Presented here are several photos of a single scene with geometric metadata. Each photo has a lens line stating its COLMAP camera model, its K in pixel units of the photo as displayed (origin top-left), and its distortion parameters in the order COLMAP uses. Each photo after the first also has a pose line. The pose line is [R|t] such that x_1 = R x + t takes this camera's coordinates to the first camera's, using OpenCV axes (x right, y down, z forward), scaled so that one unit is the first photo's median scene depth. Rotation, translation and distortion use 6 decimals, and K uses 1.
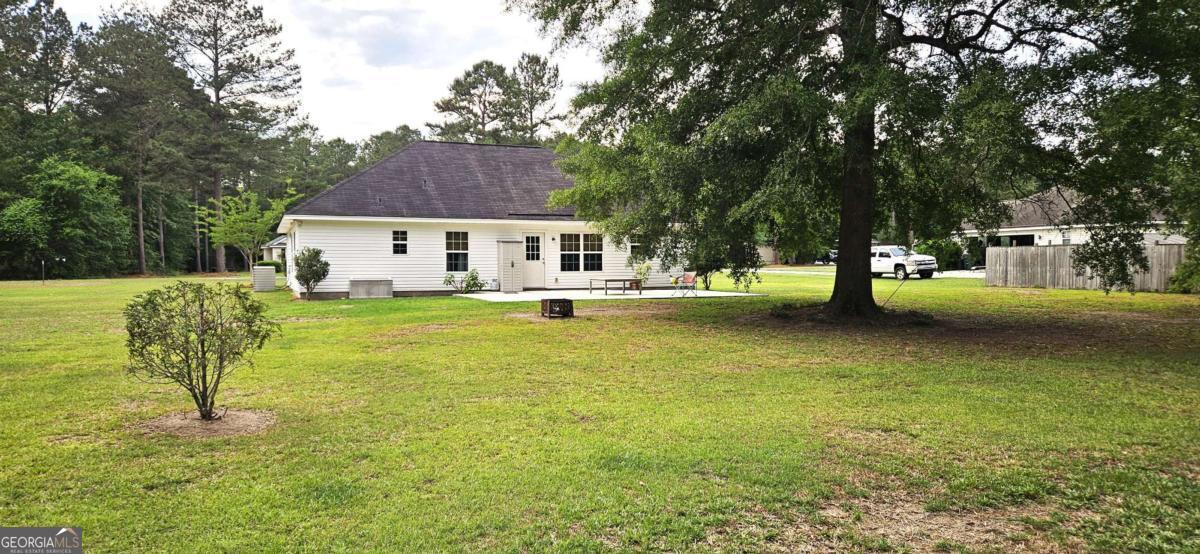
lens RADIAL K [[786.9, 0, 587.1], [0, 786.9, 290.3], [0, 0, 1]] dist [0.033791, -0.001515]
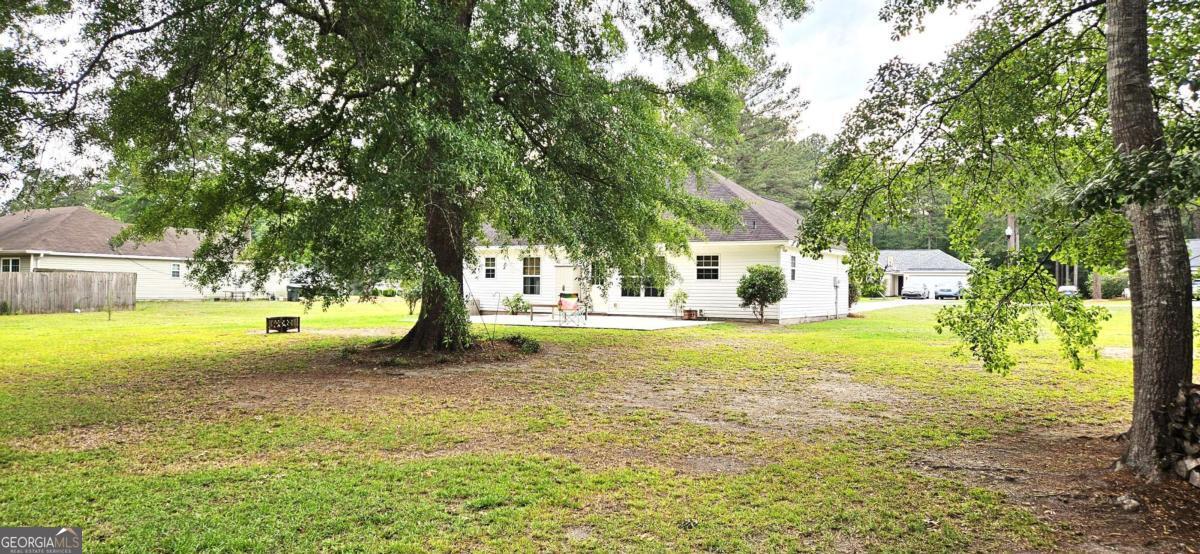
lens RADIAL K [[786.9, 0, 587.1], [0, 786.9, 290.3], [0, 0, 1]] dist [0.033791, -0.001515]
pose [[0.617120, 0.008105, -0.786827, 0.696439], [-0.048320, 0.998450, -0.027613, -0.003560], [0.785384, 0.055060, 0.616555, 0.385422]]
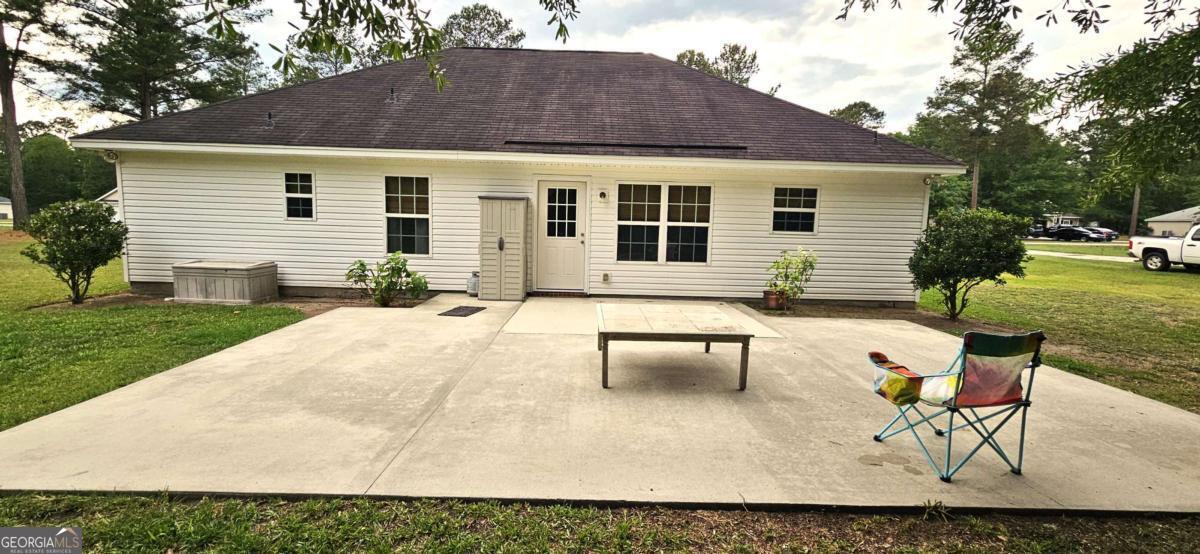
lens RADIAL K [[506.0, 0, 599.2], [0, 506.0, 281.2], [0, 0, 1]] dist [-0.001993, -0.000208]
pose [[0.934111, 0.065968, -0.350834, 0.070018], [-0.042604, 0.996354, 0.073913, -0.034706], [0.354430, -0.054096, 0.933516, 0.703669]]
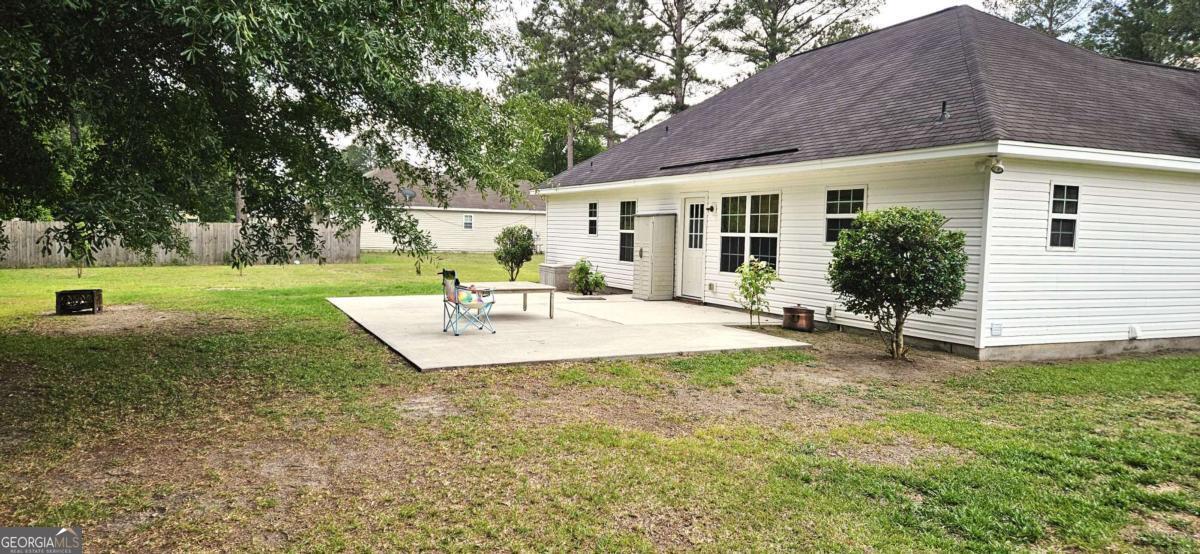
lens RADIAL K [[786.9, 0, 587.1], [0, 786.9, 290.3], [0, 0, 1]] dist [0.033791, -0.001515]
pose [[0.058619, 0.074767, -0.995477, 0.476084], [-0.071948, 0.994915, 0.070488, -0.042158], [0.995684, 0.067490, 0.063700, 0.892327]]
